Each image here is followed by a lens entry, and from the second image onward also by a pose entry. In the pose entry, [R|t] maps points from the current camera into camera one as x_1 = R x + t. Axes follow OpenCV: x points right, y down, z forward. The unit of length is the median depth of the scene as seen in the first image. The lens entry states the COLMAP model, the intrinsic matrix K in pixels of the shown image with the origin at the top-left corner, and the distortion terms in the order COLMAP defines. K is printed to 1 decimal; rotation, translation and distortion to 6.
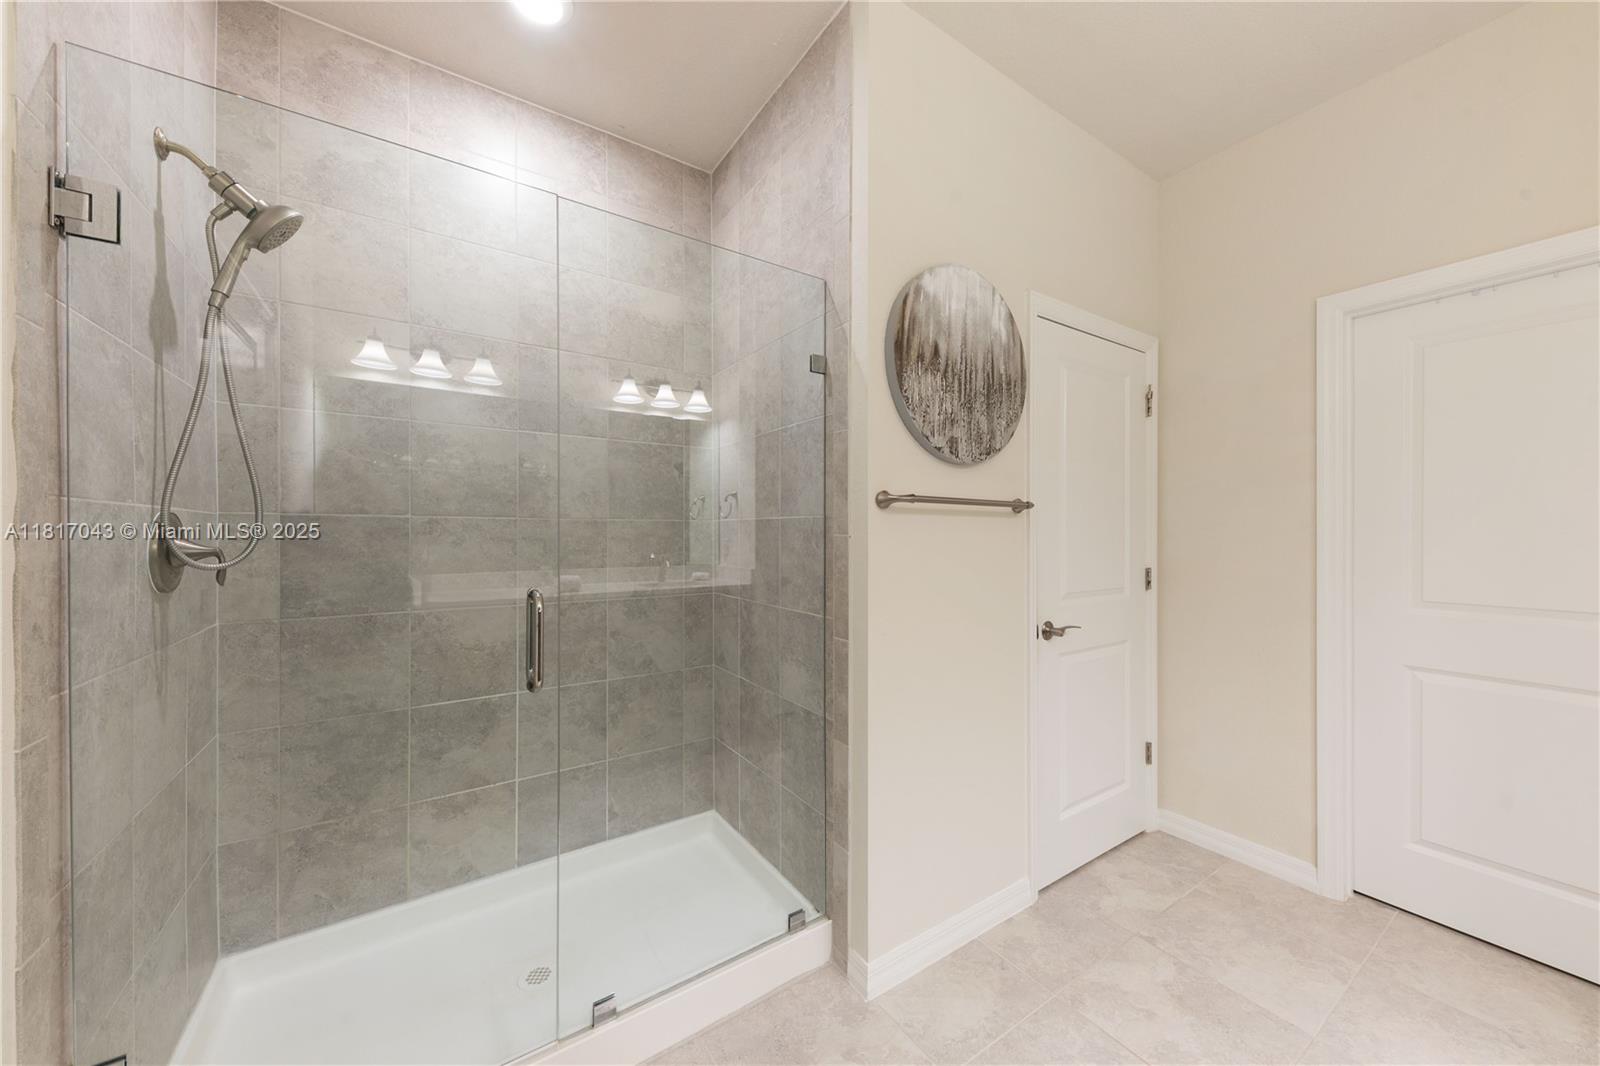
lens RADIAL K [[565.7, 0, 803.6], [0, 565.7, 532.2], [0, 0, 1]] dist [0.005221, -0.000282]
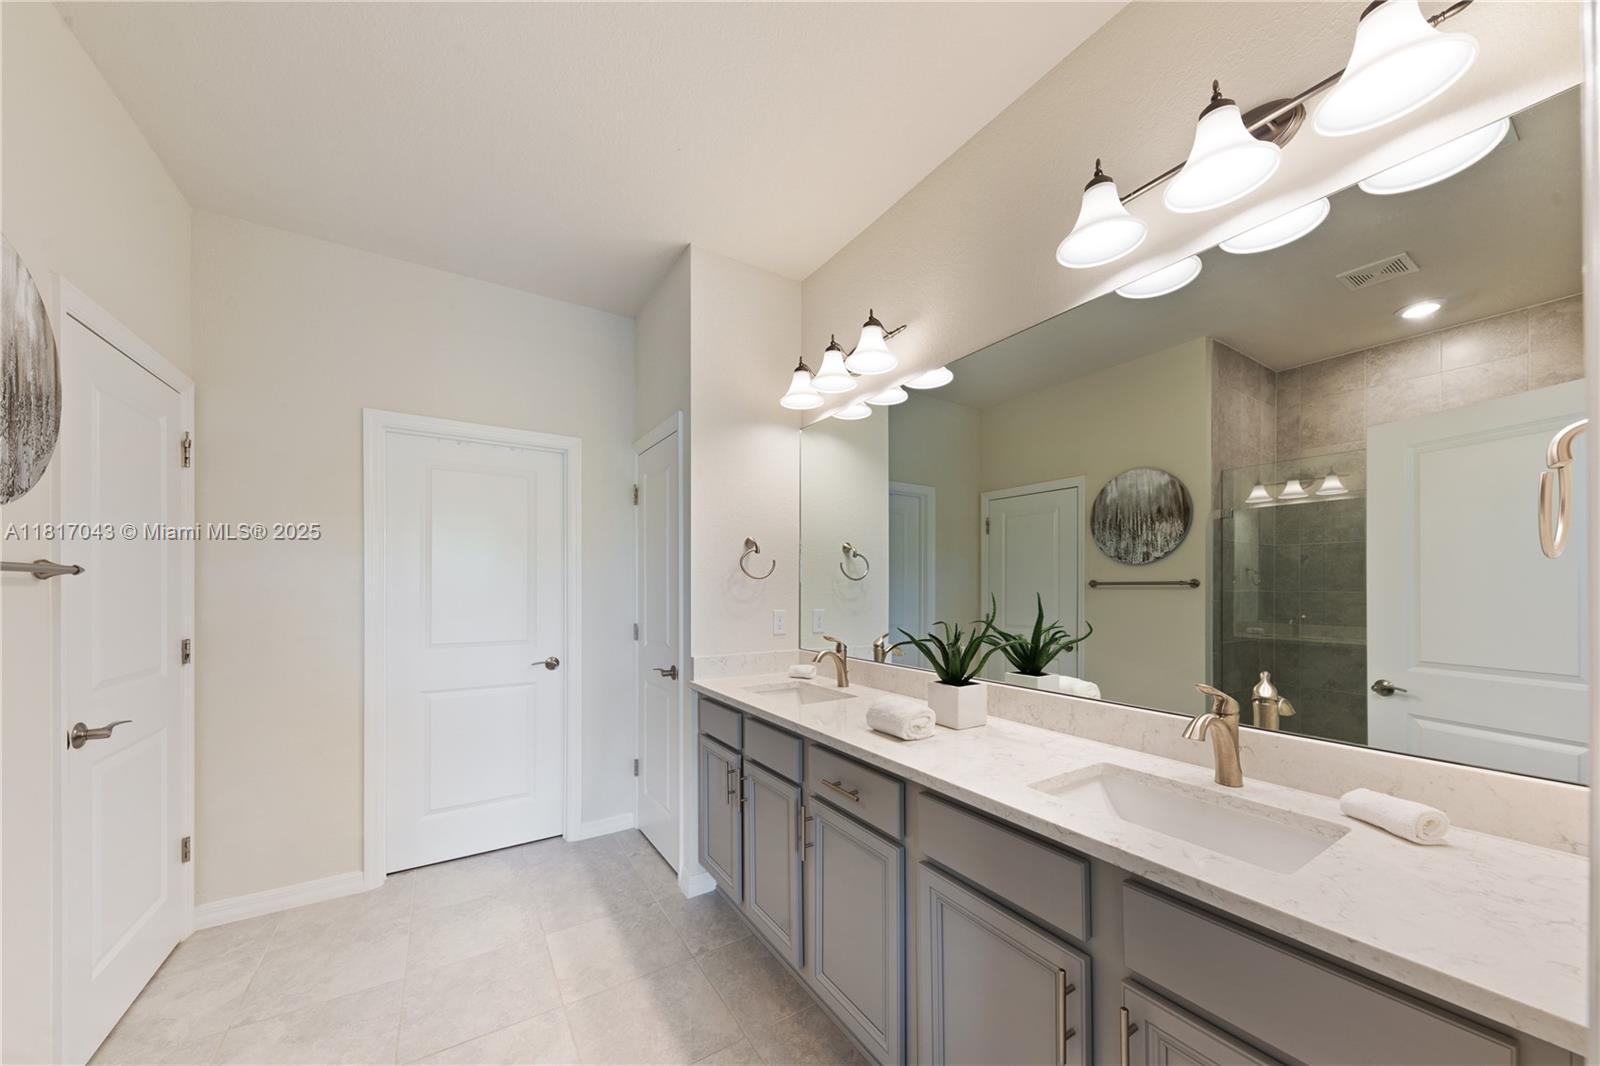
lens RADIAL K [[569.5, 0, 801.7], [0, 569.5, 586.2], [0, 0, 1]] dist [0.001252, -0.000050]
pose [[0.029730, -0.000256, 0.999558, -0.319611], [0.001728, 0.999998, 0.000204, -0.024218], [-0.999556, 0.001721, 0.029730, 0.020449]]
